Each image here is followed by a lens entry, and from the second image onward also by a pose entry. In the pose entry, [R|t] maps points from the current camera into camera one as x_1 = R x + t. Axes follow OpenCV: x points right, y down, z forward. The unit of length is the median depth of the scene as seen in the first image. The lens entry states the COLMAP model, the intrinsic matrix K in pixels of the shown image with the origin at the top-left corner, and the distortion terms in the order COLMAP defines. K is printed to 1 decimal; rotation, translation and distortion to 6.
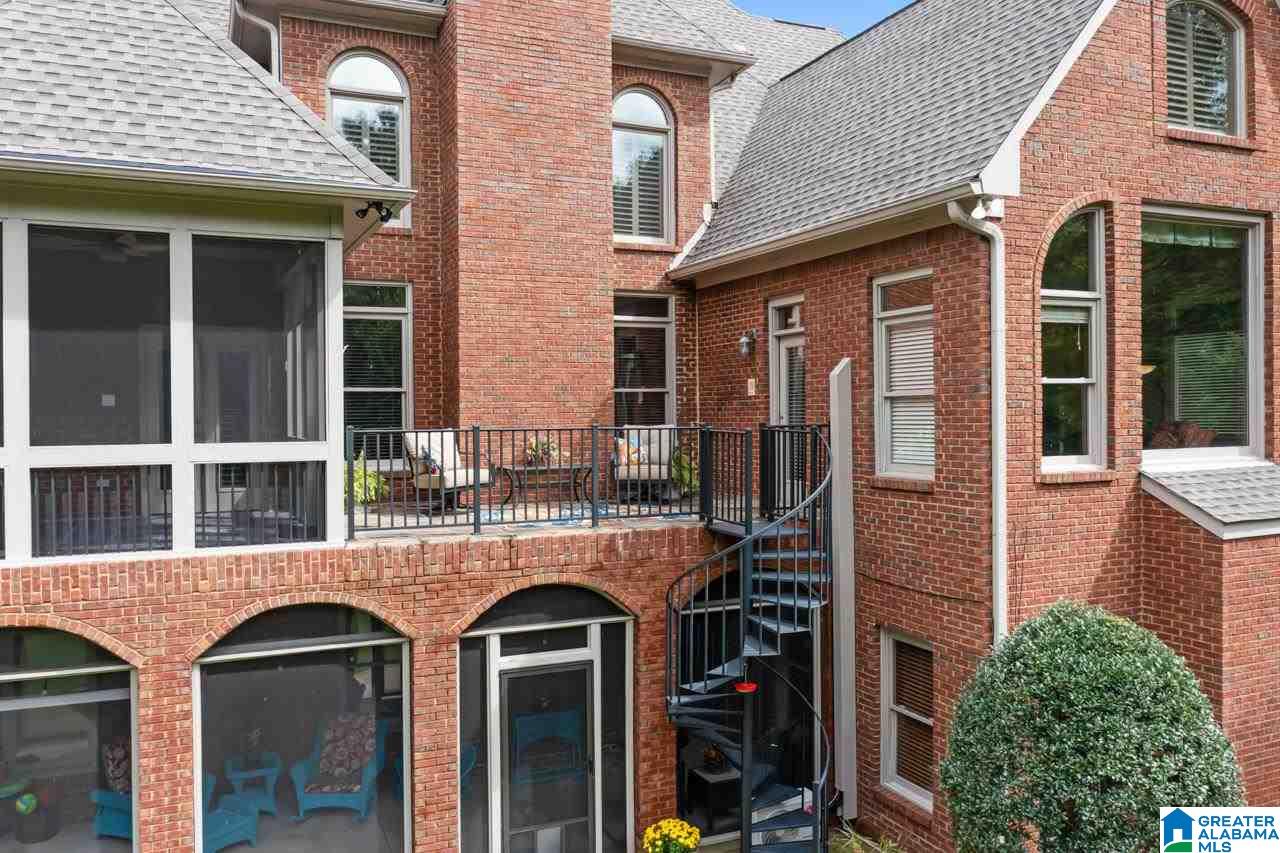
lens RADIAL K [[1018.2, 0, 640.2], [0, 1018.2, 426.5], [0, 0, 1]] dist [-0.013634, 0.007623]
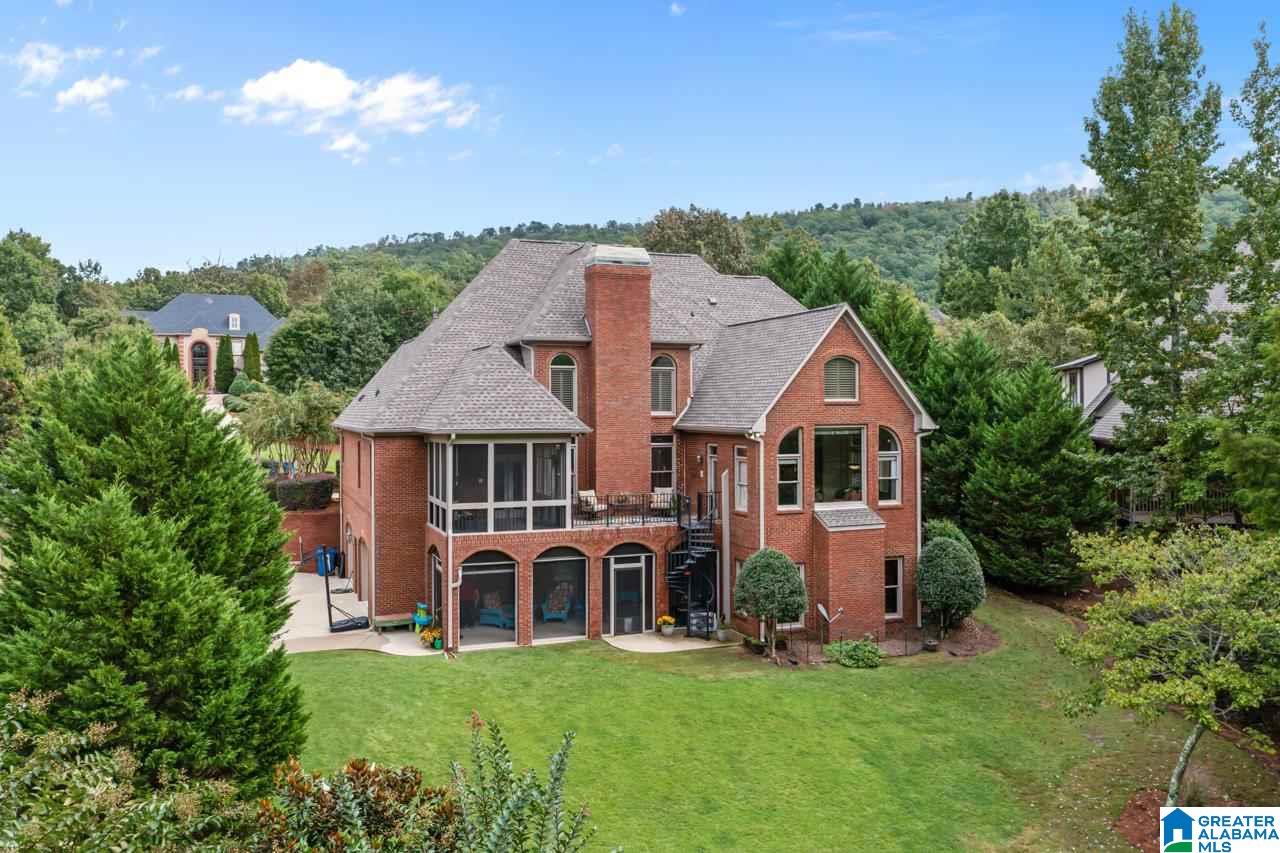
lens RADIAL K [[1018.2, 0, 641.1], [0, 1018.2, 423.4], [0, 0, 1]] dist [-0.013634, 0.007623]
pose [[0.998642, 0.006560, -0.051679, 0.111136], [-0.006432, 0.999976, 0.002648, -0.227473], [0.051695, -0.002312, 0.998660, -2.178673]]
